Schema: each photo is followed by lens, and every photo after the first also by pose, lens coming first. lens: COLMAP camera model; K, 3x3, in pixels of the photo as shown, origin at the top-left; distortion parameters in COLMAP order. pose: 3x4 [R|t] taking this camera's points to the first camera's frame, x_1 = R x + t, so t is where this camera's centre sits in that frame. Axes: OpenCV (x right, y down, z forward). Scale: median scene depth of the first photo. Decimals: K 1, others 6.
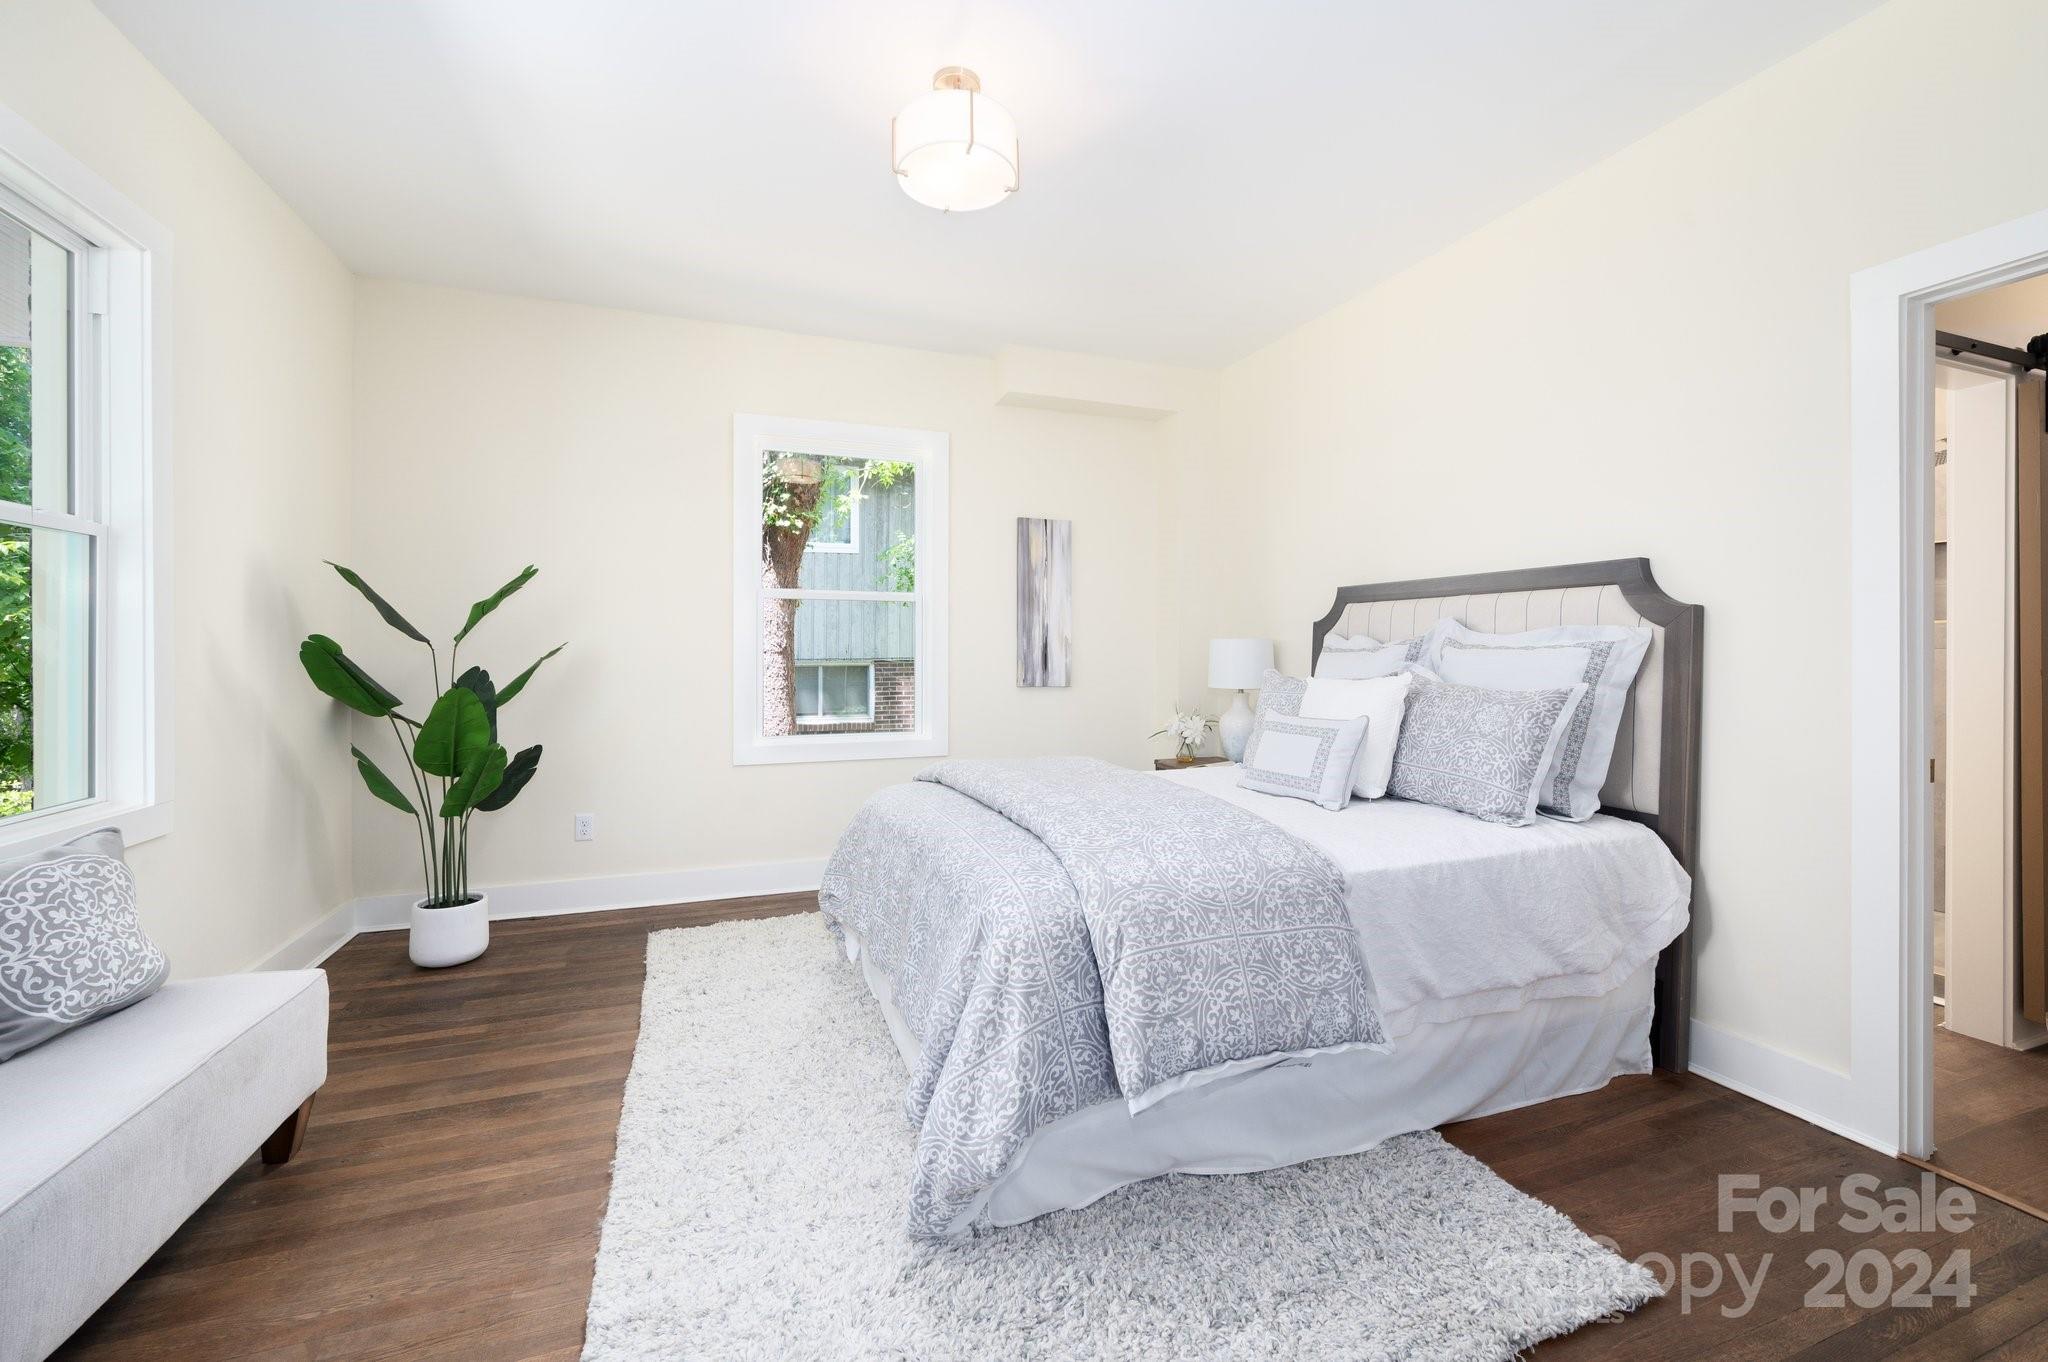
lens RADIAL K [[830.2, 0, 1017.2], [0, 830.2, 658.7], [0, 0, 1]] dist [0.002610, 0.000083]
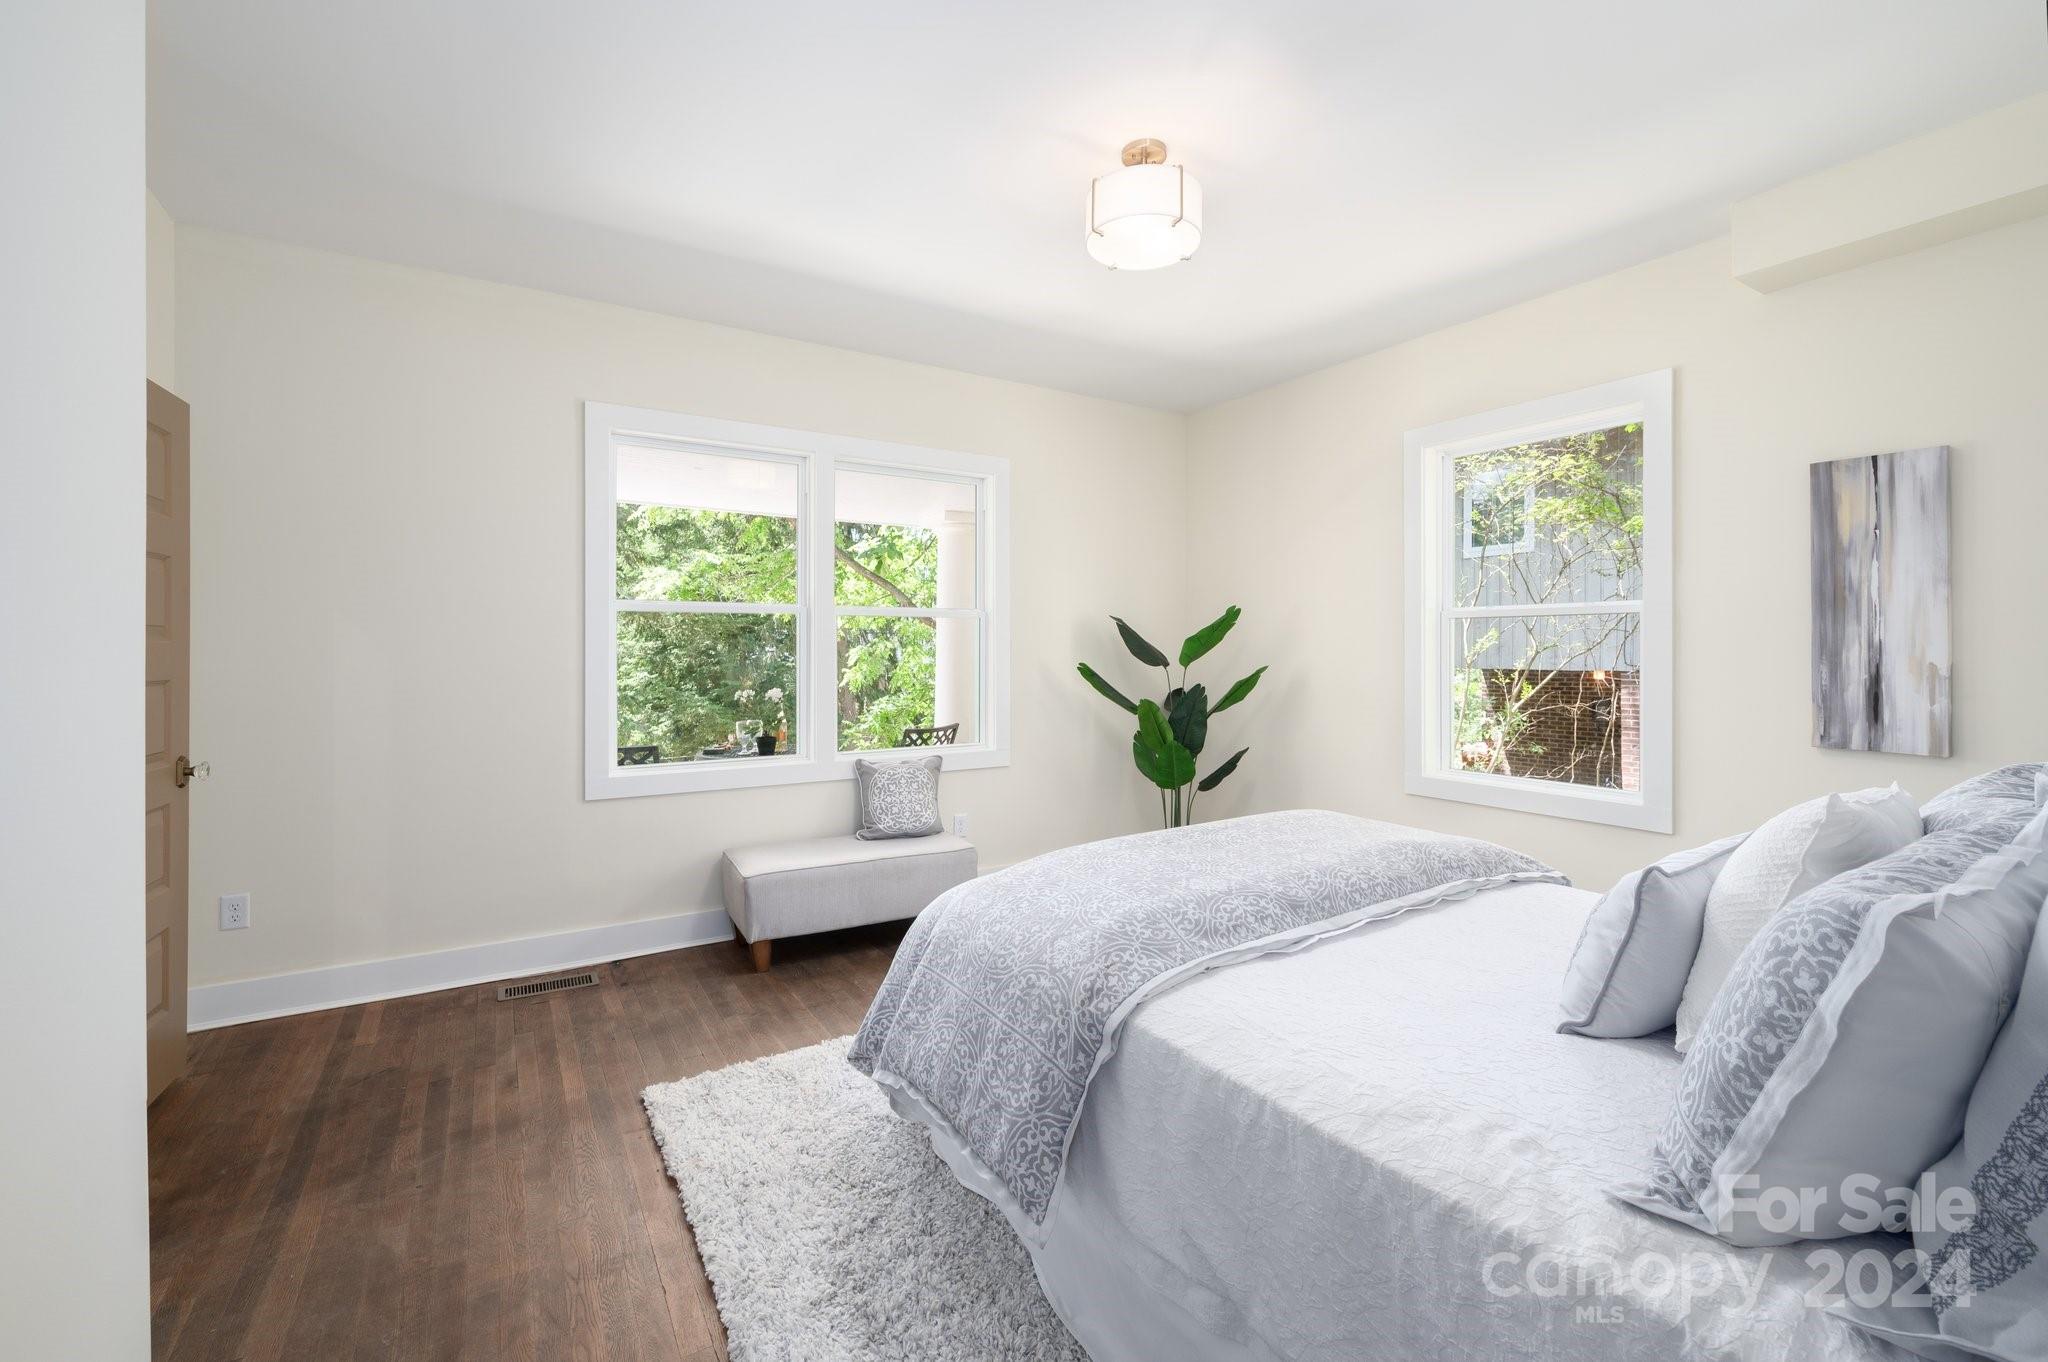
lens RADIAL K [[835.8, 0, 1029.5], [0, 835.8, 651.5], [0, 0, 1]] dist [0.000030, 0.000067]
pose [[0.211153, -0.001146, -0.977452, 0.486743], [-0.007243, 0.999970, -0.002738, -0.030055], [0.977426, 0.007658, 0.211139, 0.331637]]
